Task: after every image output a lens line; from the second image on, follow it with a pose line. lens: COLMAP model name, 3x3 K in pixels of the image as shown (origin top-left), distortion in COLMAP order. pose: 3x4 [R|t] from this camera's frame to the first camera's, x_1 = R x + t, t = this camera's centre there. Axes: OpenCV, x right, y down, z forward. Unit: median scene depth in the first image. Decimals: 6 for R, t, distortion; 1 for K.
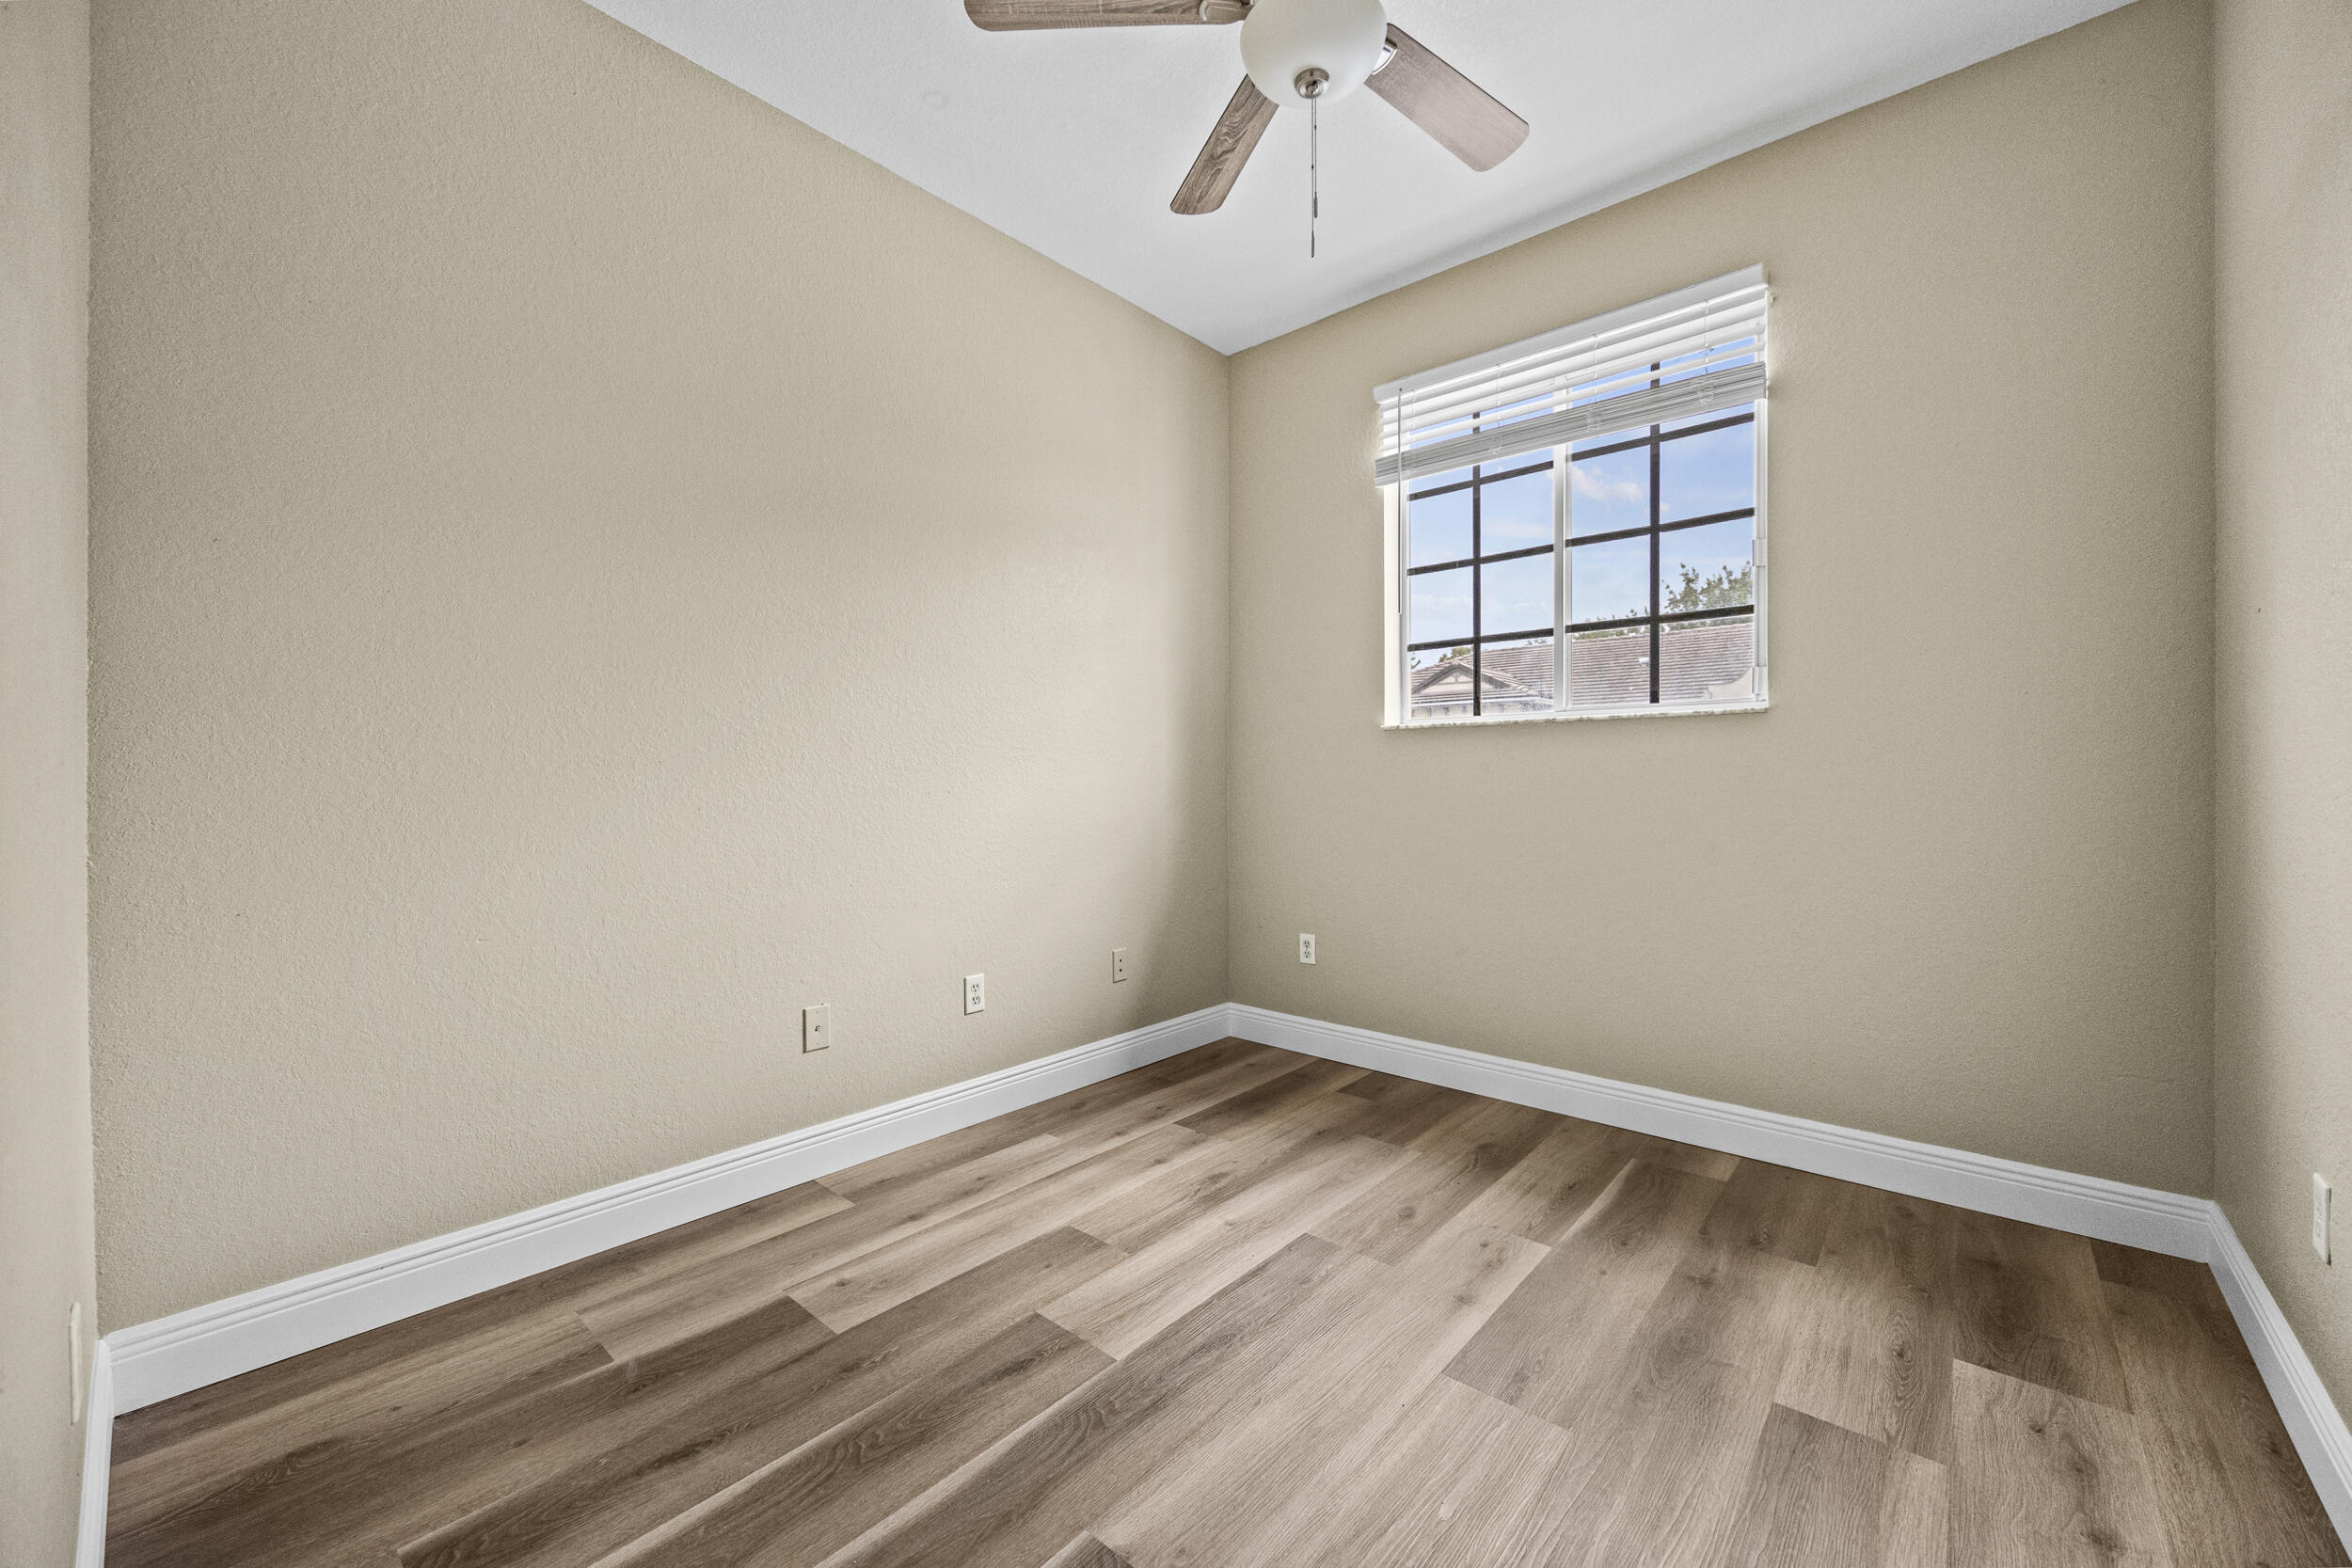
lens RADIAL K [[891.4, 0, 1179.9], [0, 891.4, 779.5], [0, 0, 1]] dist [-0.001848, -0.000052]
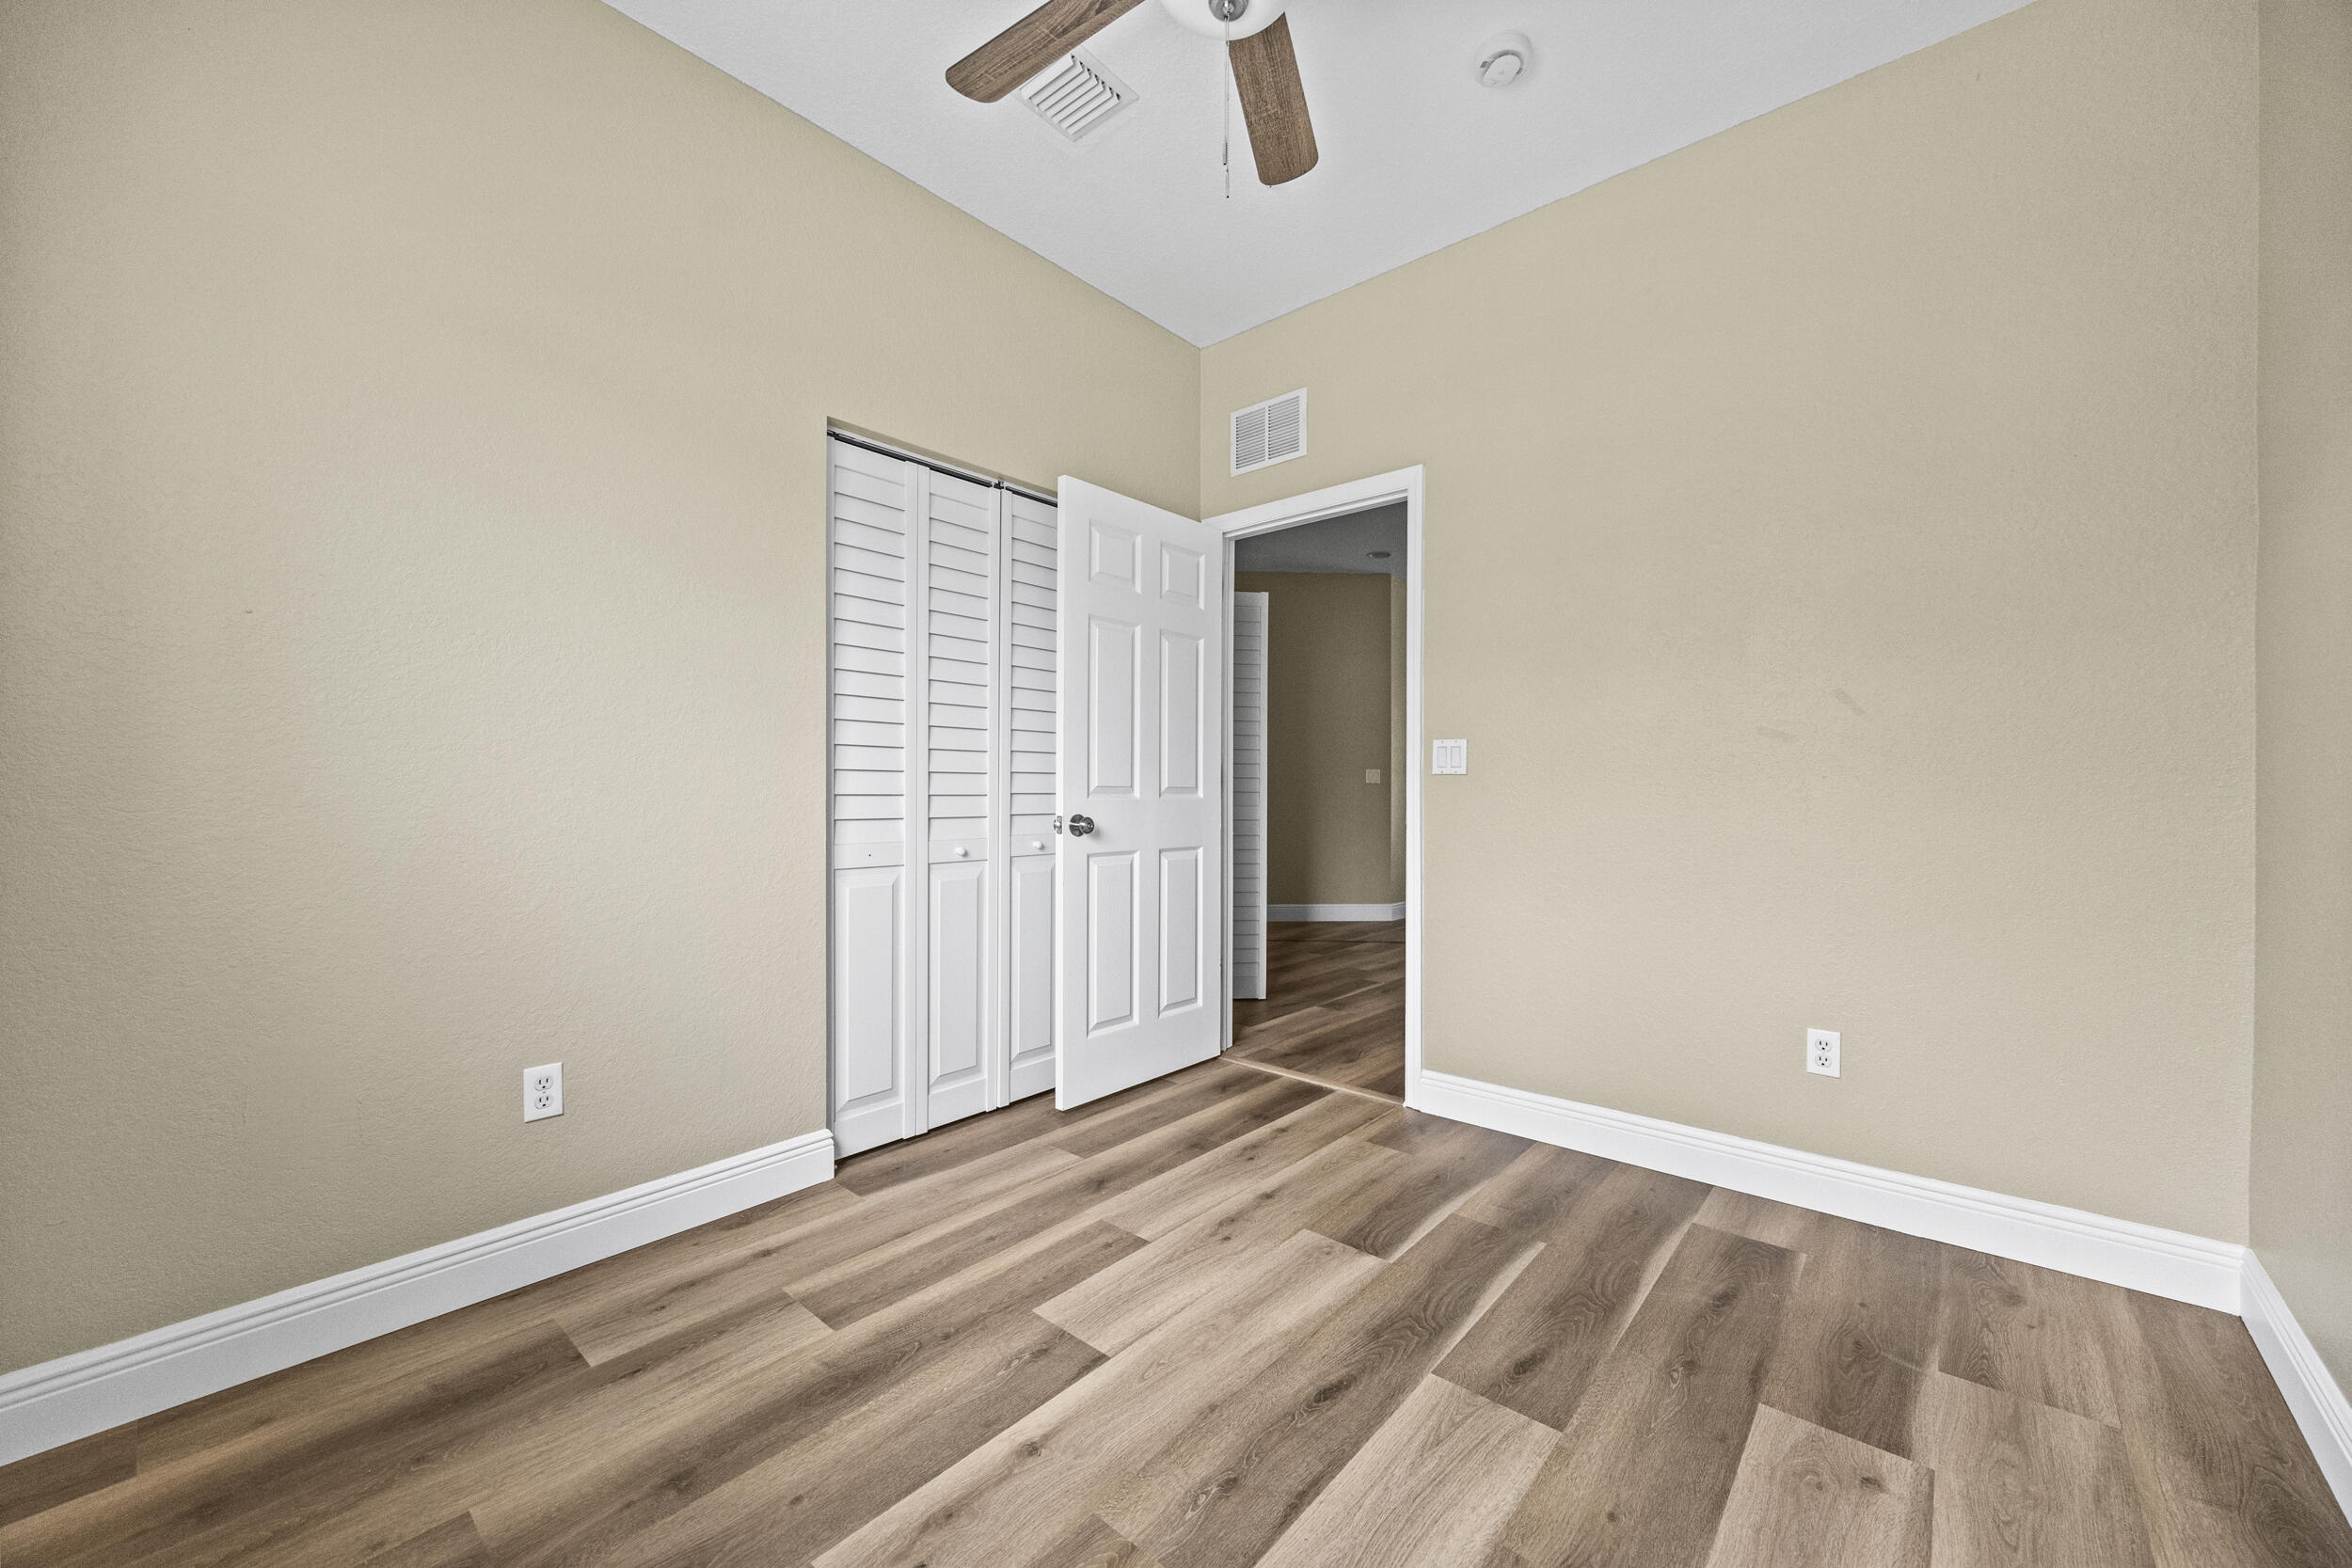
lens RADIAL K [[891.4, 0, 1179.9], [0, 891.4, 779.5], [0, 0, 1]] dist [-0.001848, -0.000052]
pose [[-0.999969, 0.004281, -0.006679, 0.206463], [0.004325, 0.999969, -0.006558, -0.001044], [0.006651, -0.006587, -0.999956, 1.943118]]
